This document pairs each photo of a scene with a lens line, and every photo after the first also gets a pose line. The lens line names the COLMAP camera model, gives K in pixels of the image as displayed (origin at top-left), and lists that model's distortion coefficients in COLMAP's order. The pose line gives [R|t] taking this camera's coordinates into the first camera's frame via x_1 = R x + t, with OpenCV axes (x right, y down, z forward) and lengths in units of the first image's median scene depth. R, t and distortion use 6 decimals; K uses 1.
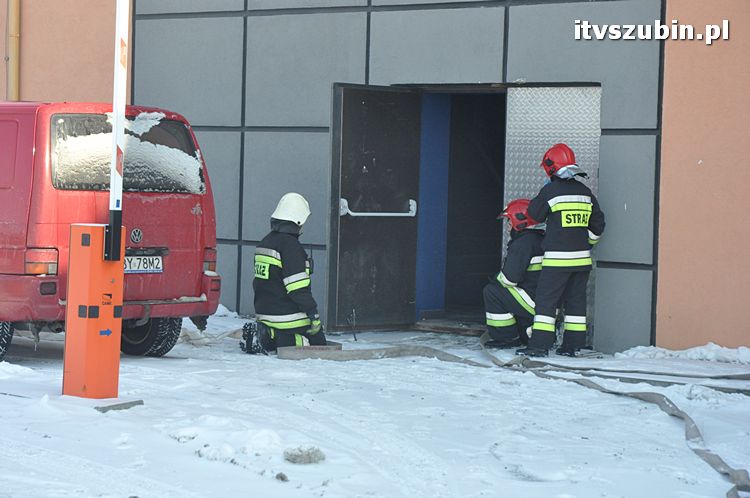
lens RADIAL K [[1840.2, 0, 375.0], [0, 1840.2, 249.0], [0, 0, 1]] dist [0.150787, 0.358605]
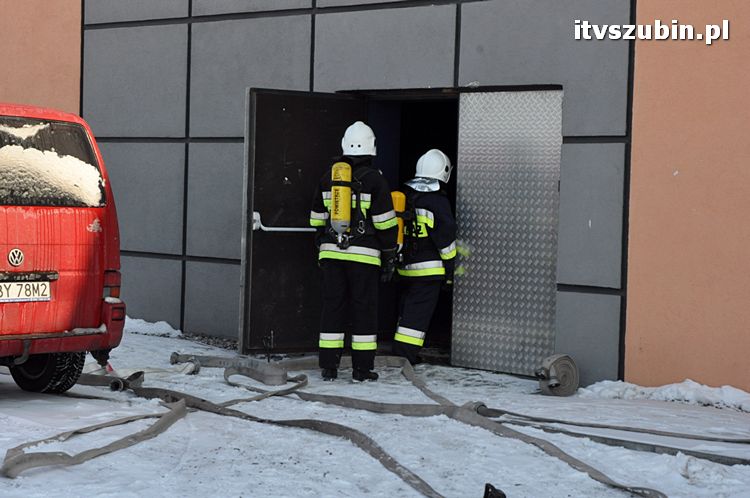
lens RADIAL K [[1403.3, 0, 372.8], [0, 1403.3, 237.8], [0, 0, 1]] dist [0.066392, 0.297693]
pose [[0.999997, 0.002267, -0.000931, 0.032331], [-0.002274, 0.999971, -0.007232, -0.011195], [0.000915, 0.007234, 0.999973, 0.330594]]
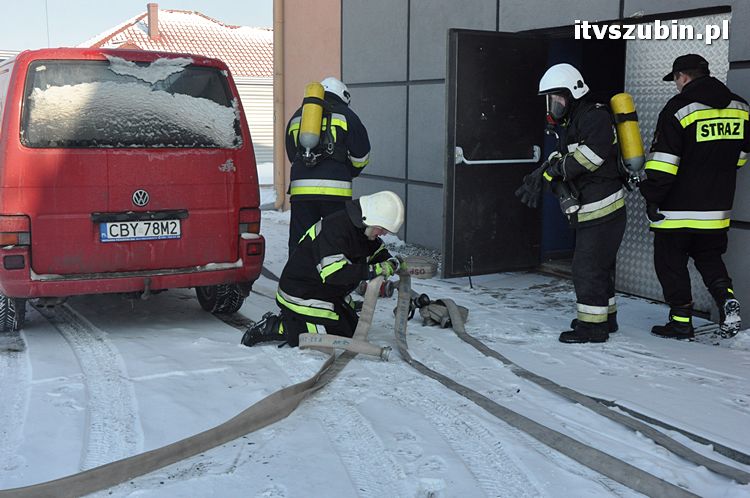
lens RADIAL K [[831.4, 0, 376.6], [0, 831.4, 225.9], [0, 0, 1]] dist [-0.002435, 0.033041]
pose [[0.945777, 0.023823, -0.323943, 0.099456], [0.004098, 0.996352, 0.085235, -0.025555], [0.324792, -0.081940, 0.942229, 0.616401]]
